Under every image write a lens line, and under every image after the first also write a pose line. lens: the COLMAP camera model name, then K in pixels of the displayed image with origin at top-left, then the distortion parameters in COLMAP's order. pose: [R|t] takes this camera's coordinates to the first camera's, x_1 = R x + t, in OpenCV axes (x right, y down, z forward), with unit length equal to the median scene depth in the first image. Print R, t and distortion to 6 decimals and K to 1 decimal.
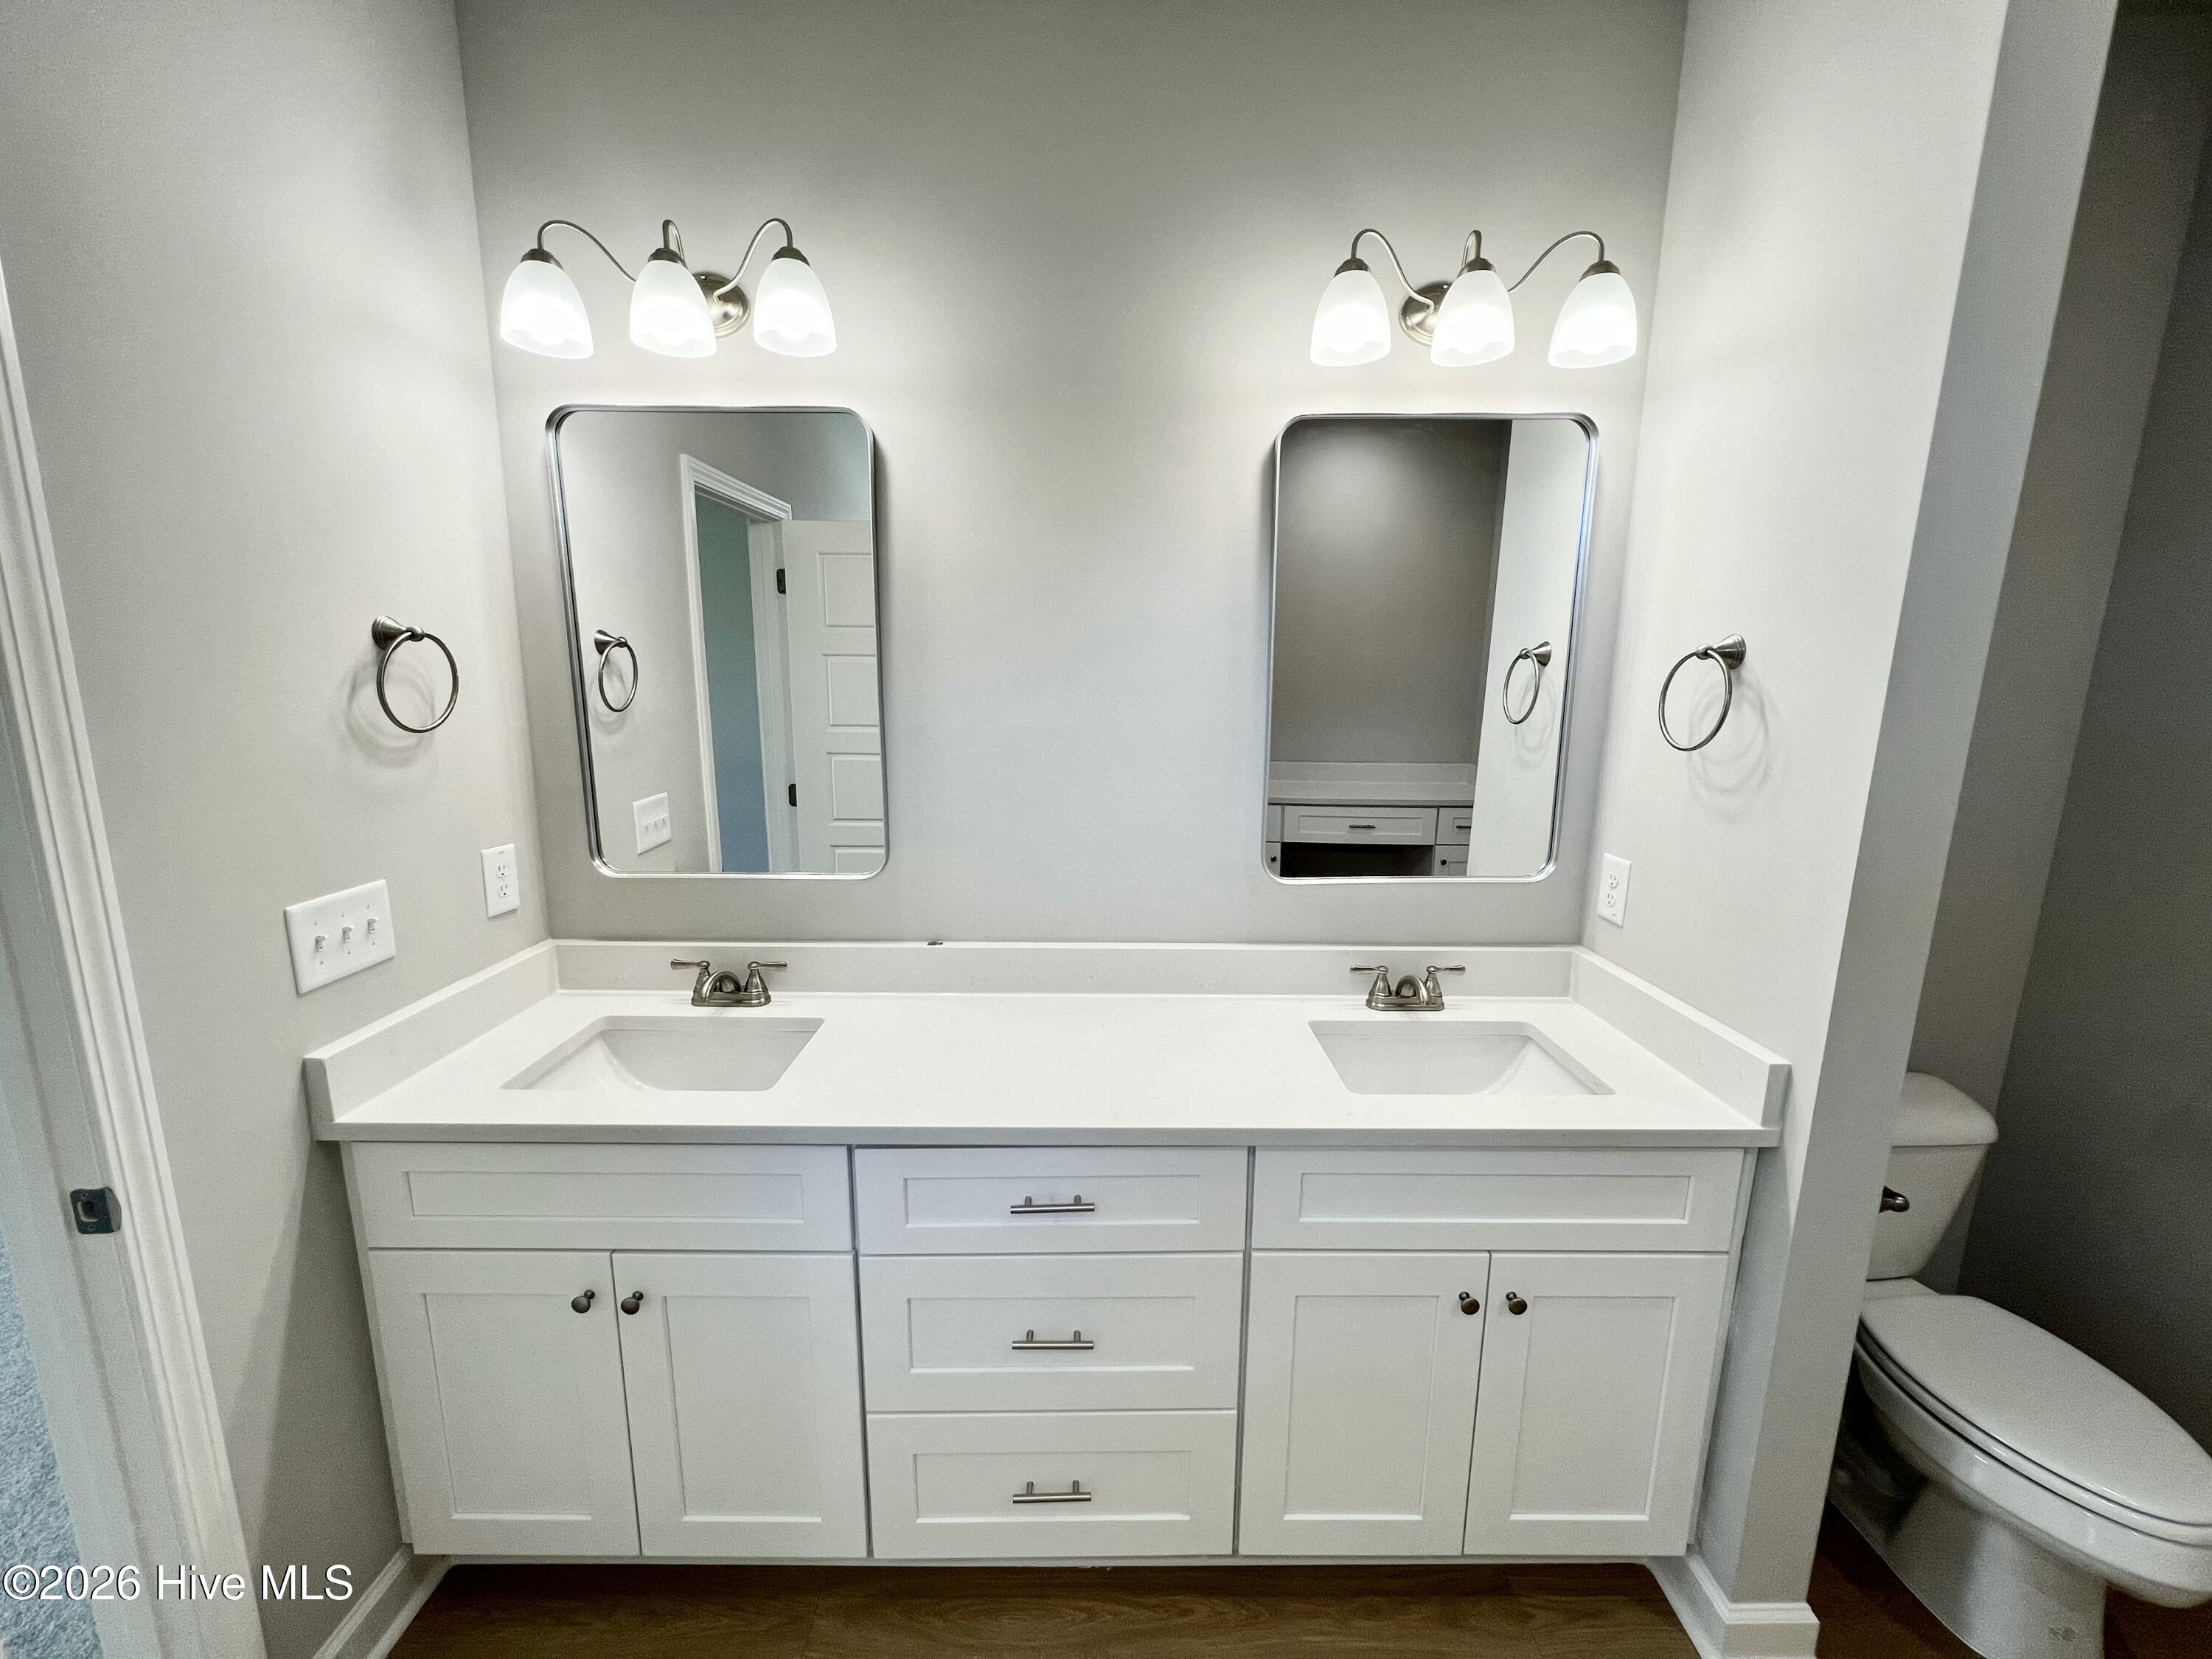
lens RADIAL K [[879.2, 0, 1104.1], [0, 879.2, 833.7], [0, 0, 1]] dist [-0.002083, 0.000139]
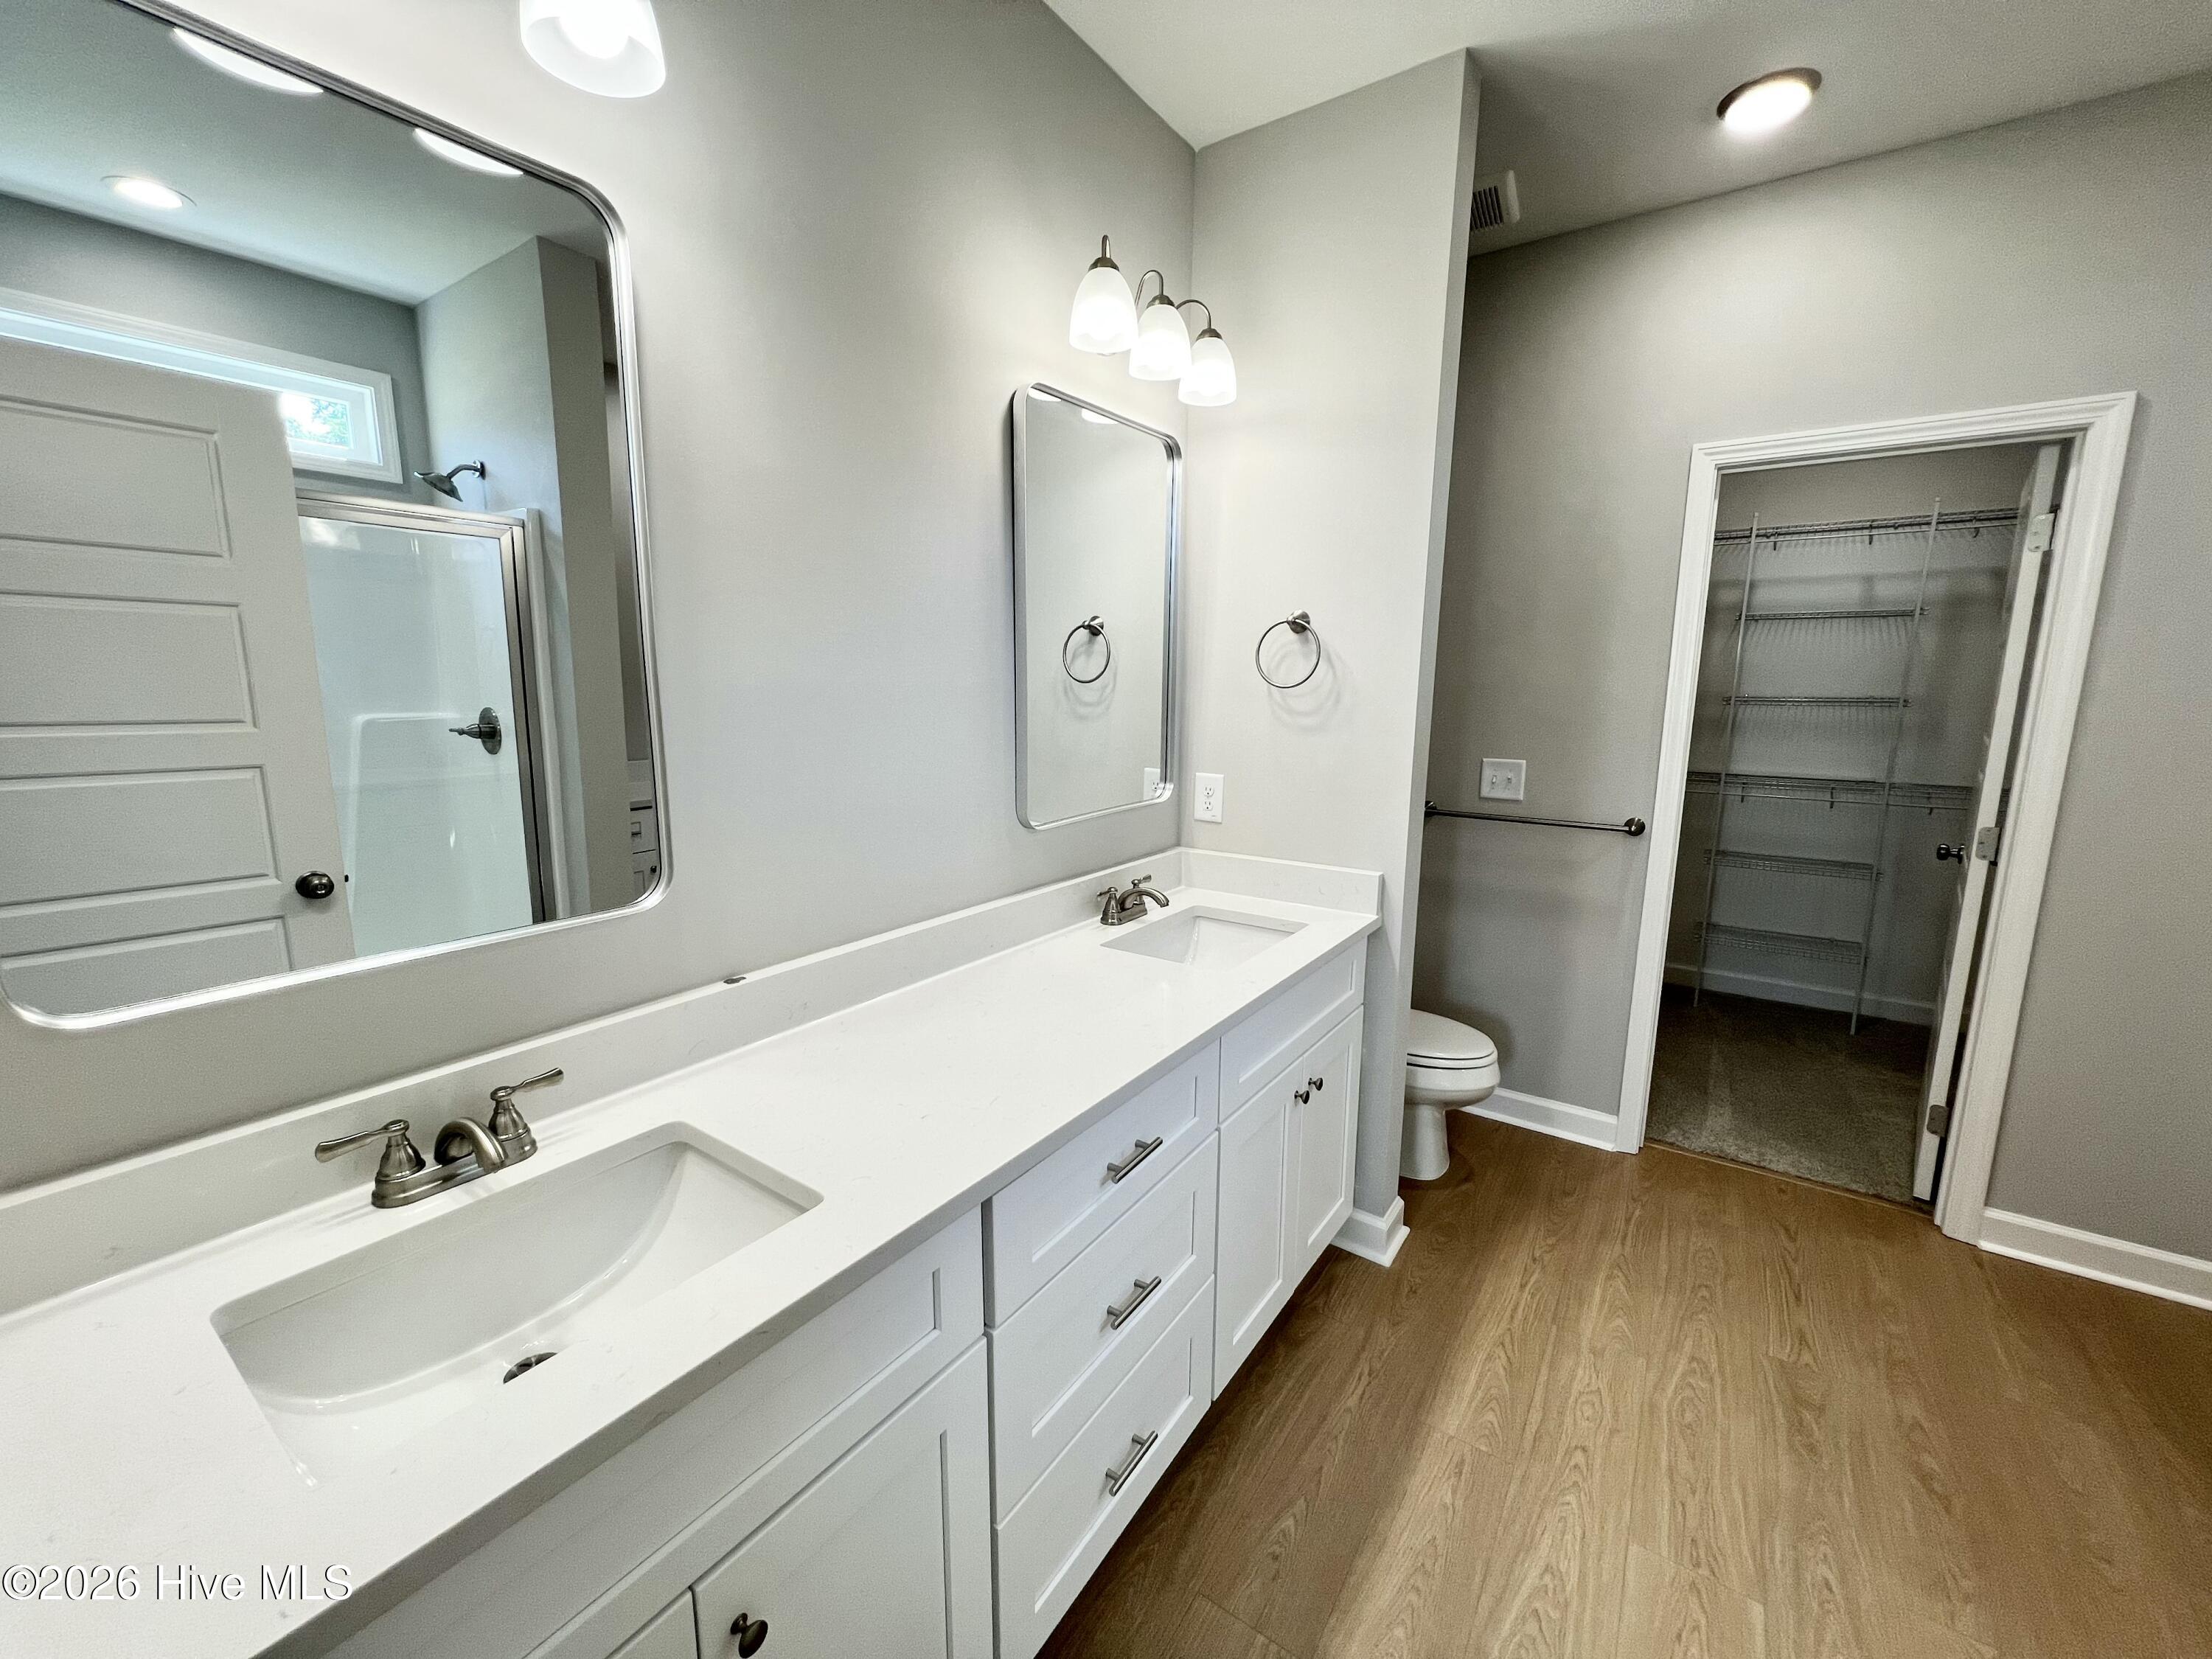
lens RADIAL K [[879.2, 0, 1104.1], [0, 879.2, 833.7], [0, 0, 1]] dist [-0.002083, 0.000139]
pose [[0.579686, -0.144322, 0.801957, -0.609241], [0.145486, 0.986707, 0.072407, -0.004332], [-0.801747, 0.074701, 0.592977, 0.320937]]
